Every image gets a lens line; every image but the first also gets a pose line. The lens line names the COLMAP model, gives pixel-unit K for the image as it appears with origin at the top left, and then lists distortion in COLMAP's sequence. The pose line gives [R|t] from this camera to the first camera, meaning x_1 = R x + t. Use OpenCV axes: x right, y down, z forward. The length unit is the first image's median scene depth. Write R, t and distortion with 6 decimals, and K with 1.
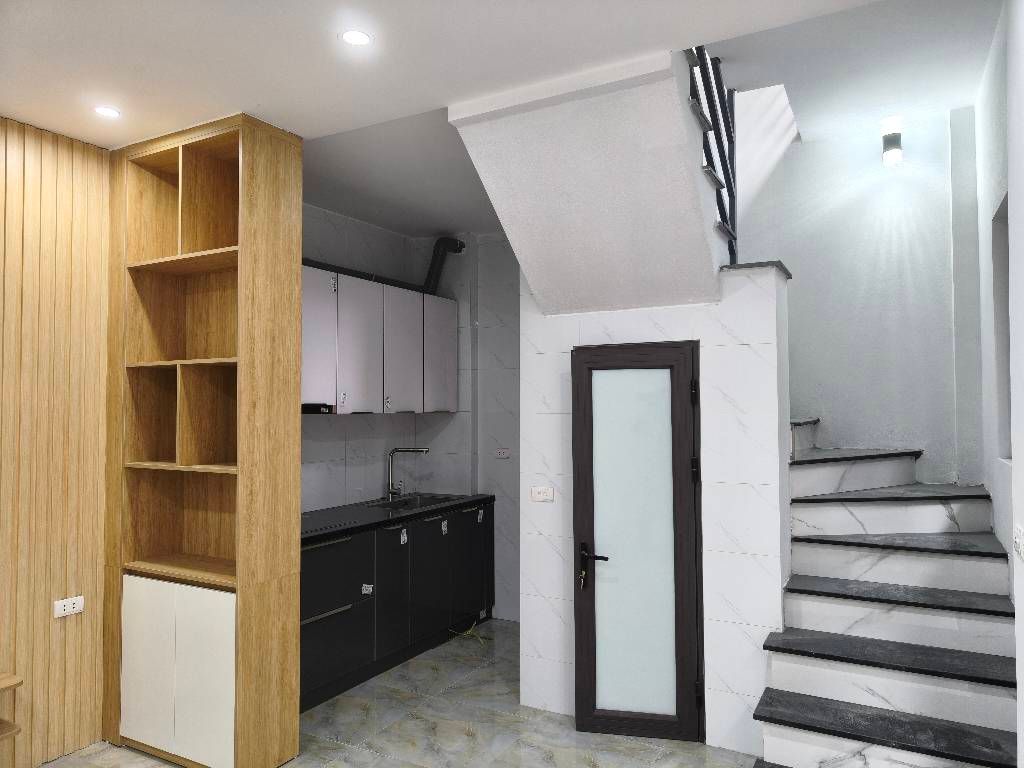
lens RADIAL K [[712.3, 0, 520.0], [0, 712.3, 386.1], [0, 0, 1]] dist [0.026335, -0.017166]
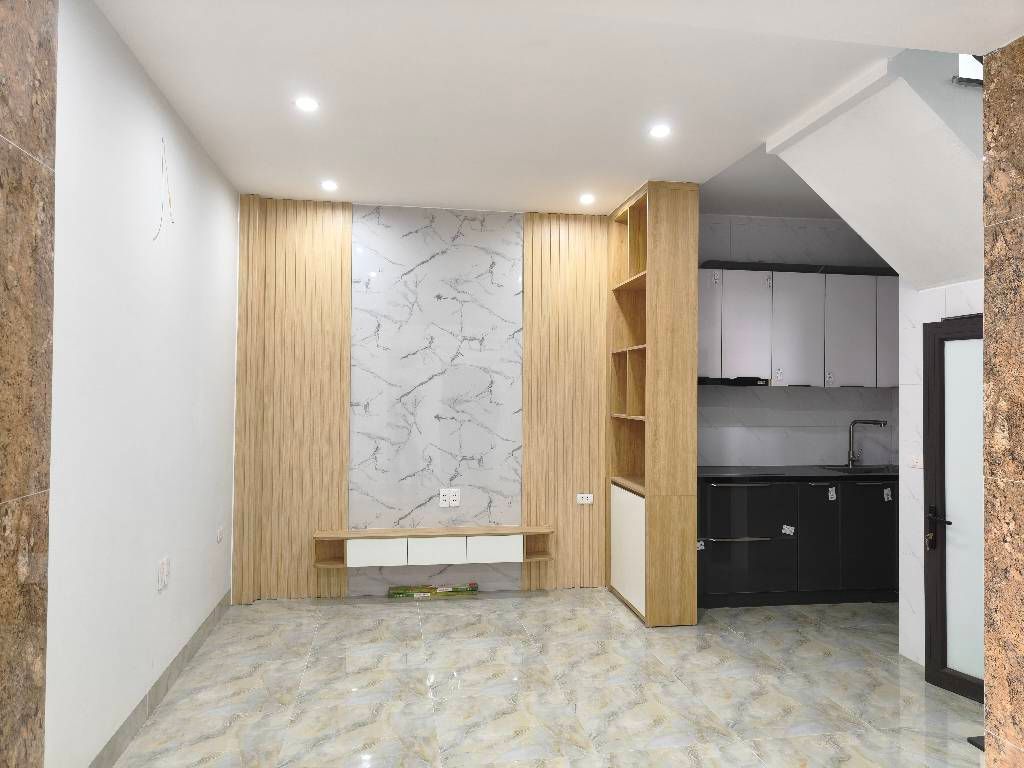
lens RADIAL K [[712.3, 0, 525.8], [0, 712.3, 381.8], [0, 0, 1]] dist [0.026335, -0.017166]
pose [[0.624996, -0.001533, -0.780627, 0.549135], [0.011170, 0.999913, 0.006980, 0.022949], [0.780548, -0.013082, 0.624959, -0.125740]]
